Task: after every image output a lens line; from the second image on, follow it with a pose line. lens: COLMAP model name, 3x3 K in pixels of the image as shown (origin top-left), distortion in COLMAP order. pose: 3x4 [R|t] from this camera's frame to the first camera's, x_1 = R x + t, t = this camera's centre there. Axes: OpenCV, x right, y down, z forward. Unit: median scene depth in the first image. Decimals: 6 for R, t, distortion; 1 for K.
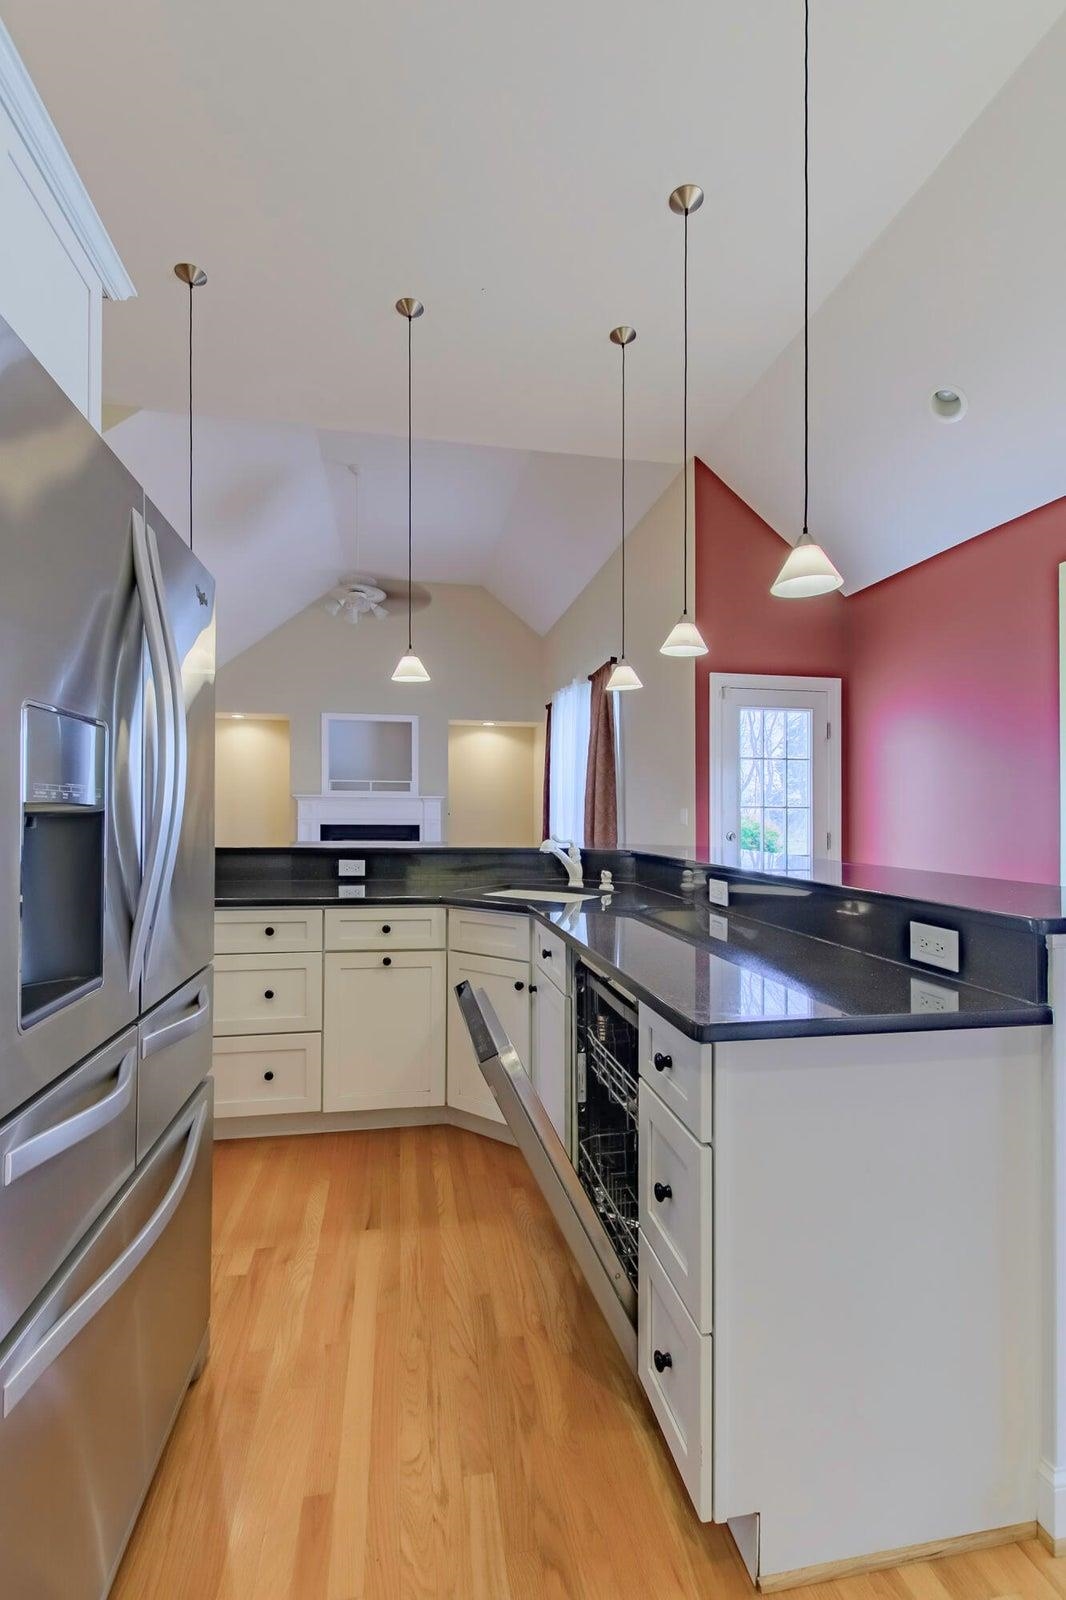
lens RADIAL K [[697.3, 0, 512.0], [0, 697.3, 801.9], [0, 0, 1]] dist [0.009686, -0.003824]
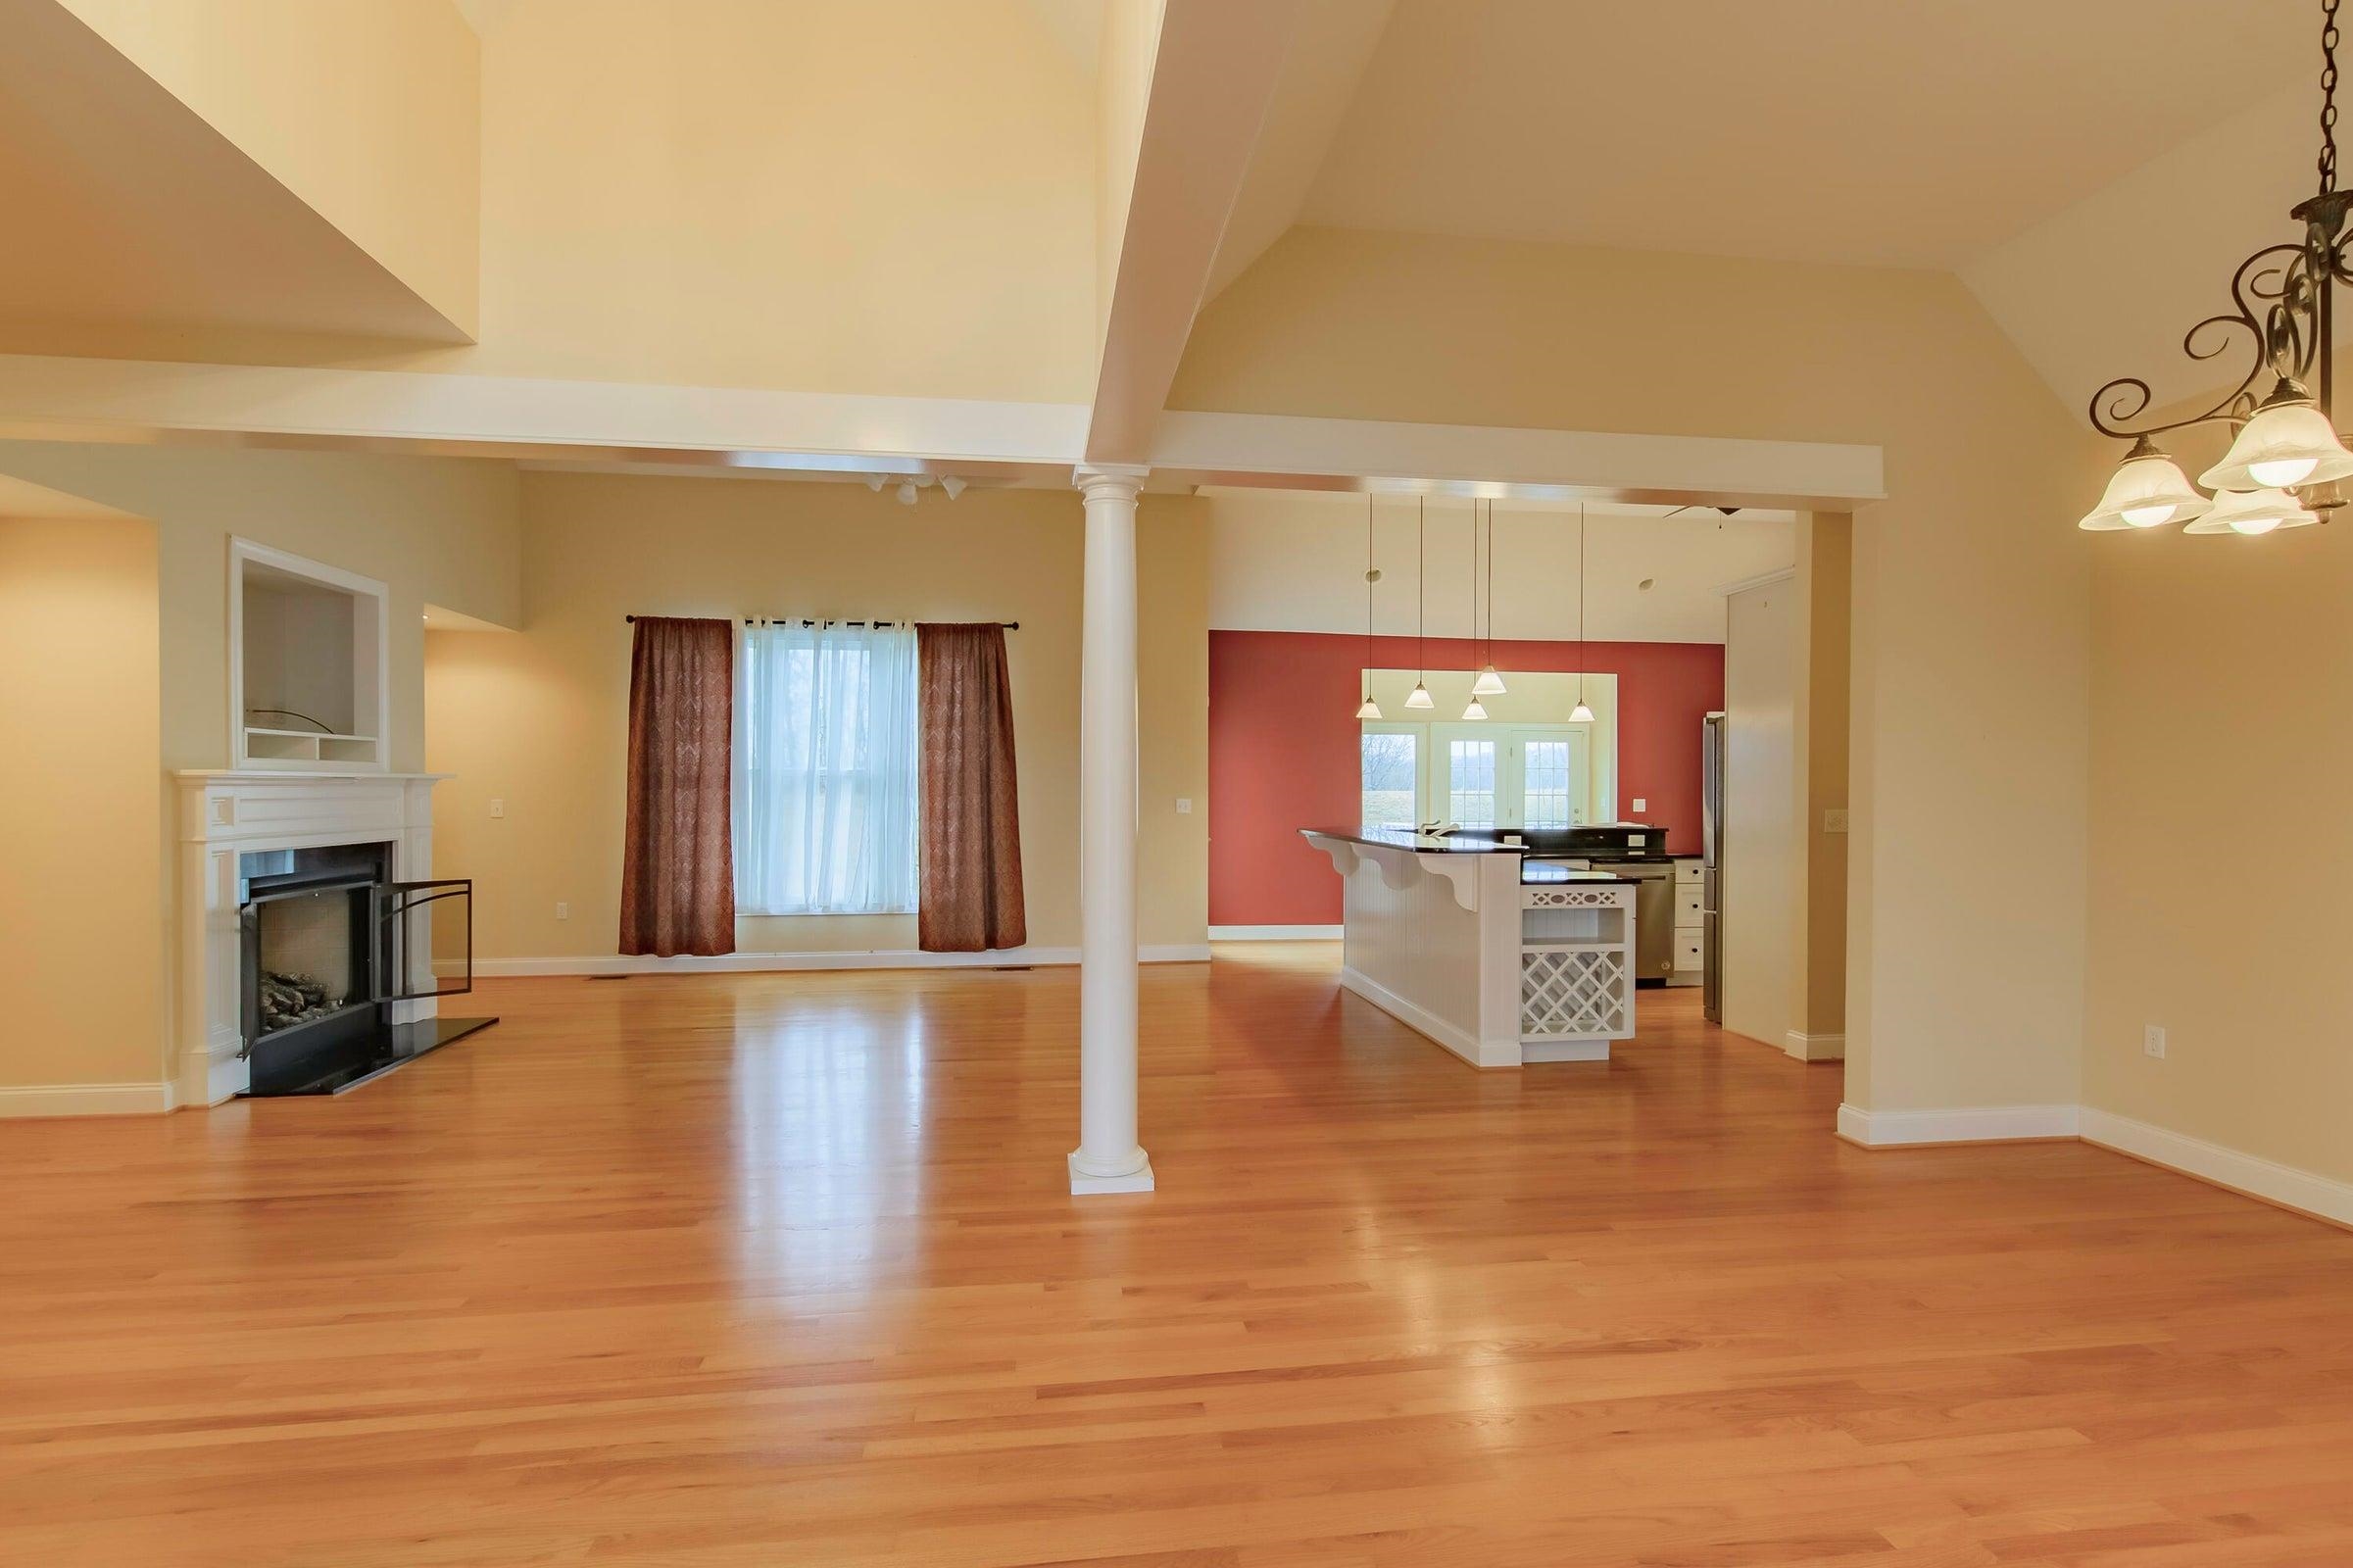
lens RADIAL K [[1107.8, 0, 1190.2], [0, 1107.8, 791.8], [0, 0, 1]] dist [0.000849, -0.000574]
pose [[0.024362, -0.013824, 0.999608, -1.144867], [-0.015937, 0.999772, 0.014214, -0.020501], [-0.999576, -0.016277, 0.024136, 0.706061]]
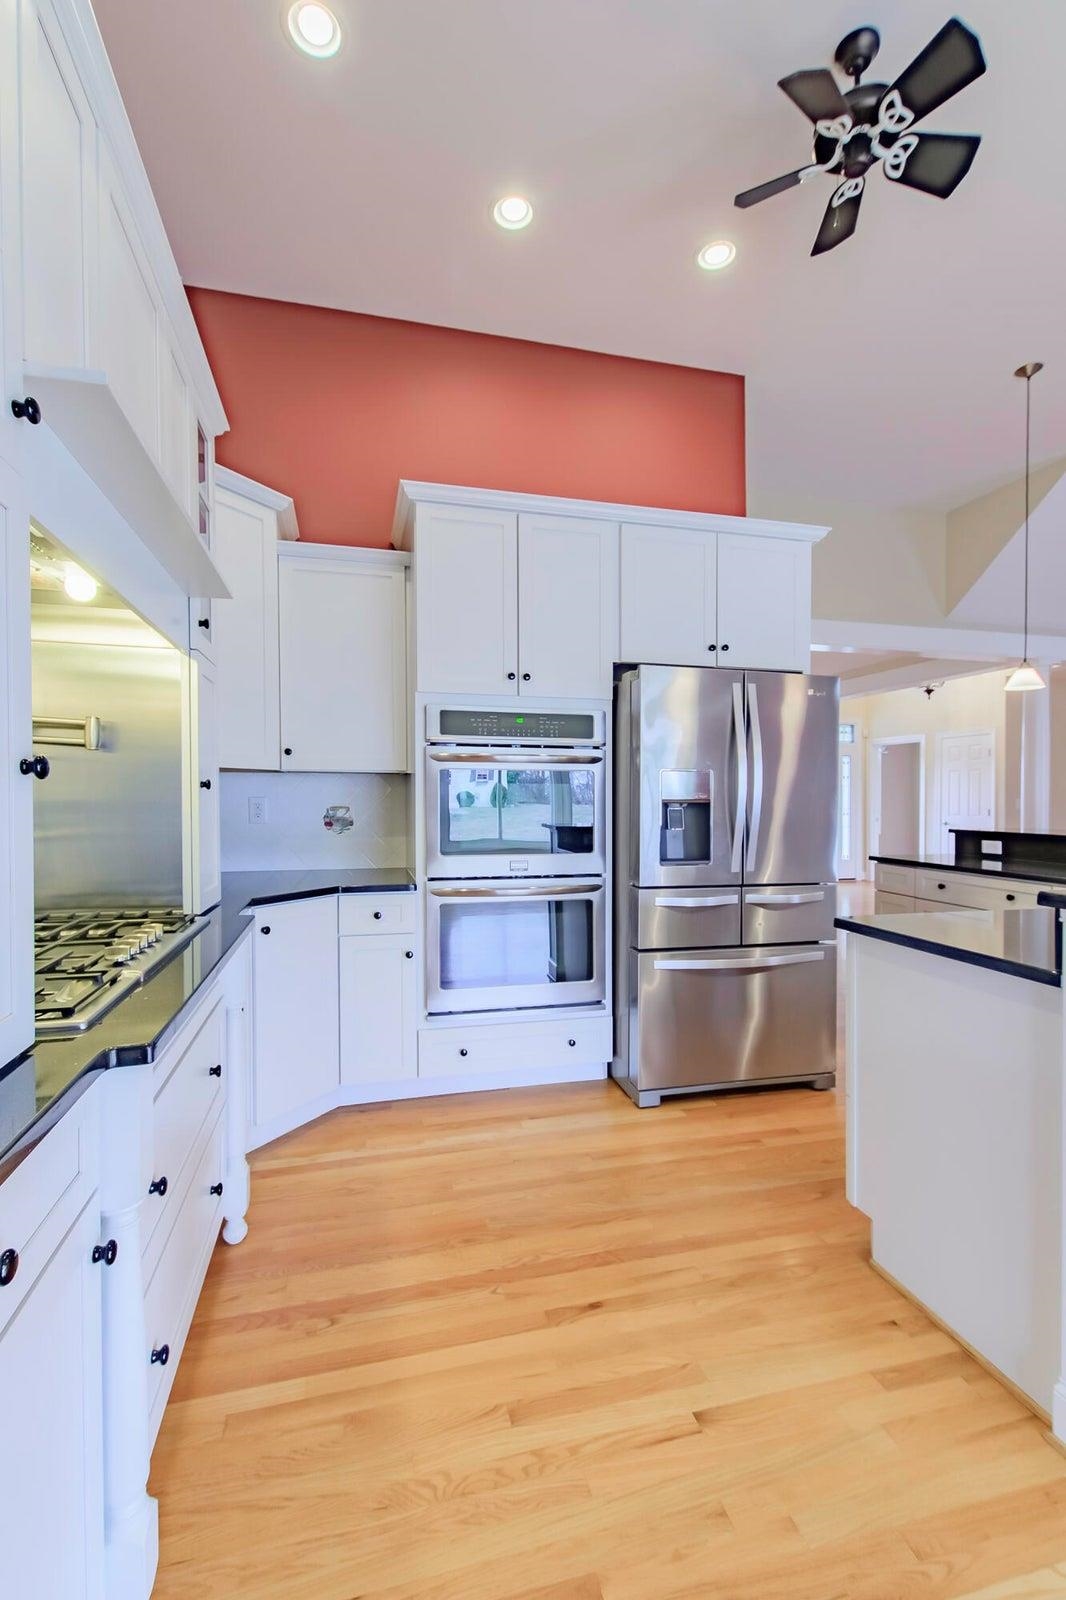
lens RADIAL K [[697.3, 0, 525.4], [0, 697.3, 800.3], [0, 0, 1]] dist [0.009686, -0.003824]
pose [[0.072477, -0.002058, -0.997368, 0.354539], [0.008718, 0.999961, -0.001430, 0.000834], [0.997332, -0.008591, 0.072492, 0.011176]]
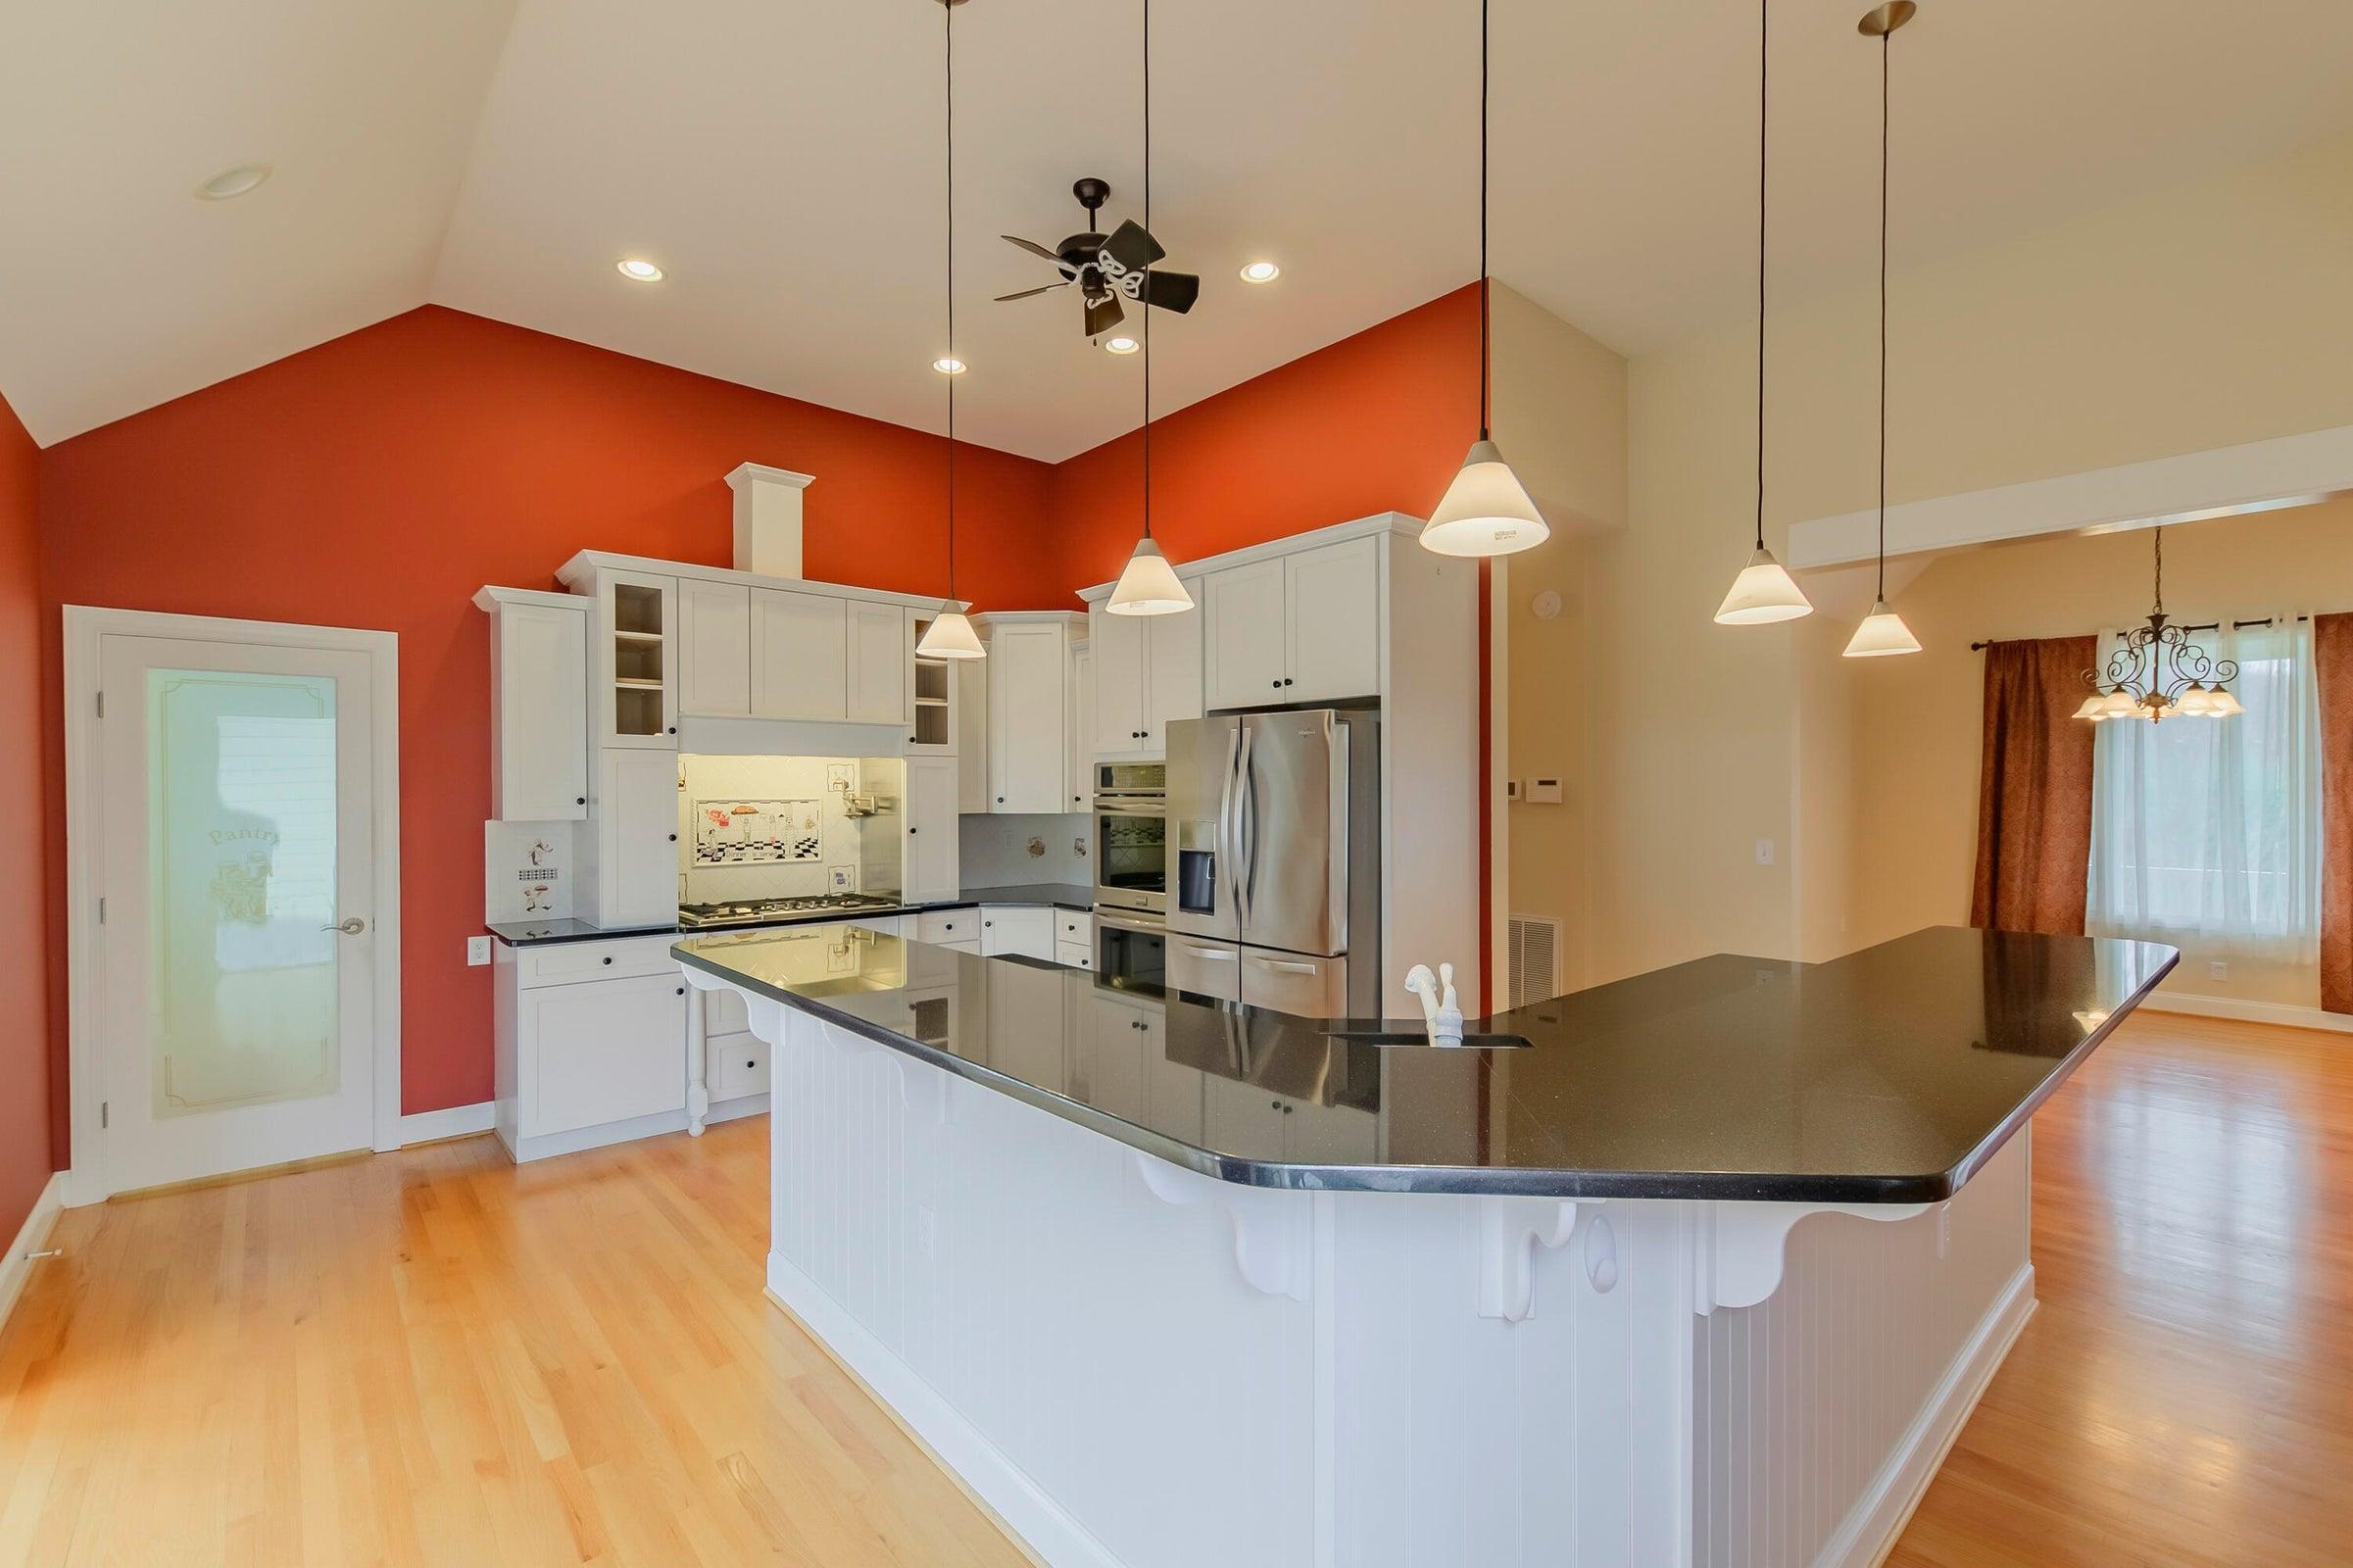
lens RADIAL K [[1025.5, 0, 1178.6], [0, 1025.5, 785.3], [0, 0, 1]] dist [0.009686, -0.003824]
pose [[-0.853014, -0.006425, -0.521849, 0.273719], [0.003477, 0.999832, -0.017994, -0.029281], [0.521877, -0.017164, -0.852848, 0.708700]]
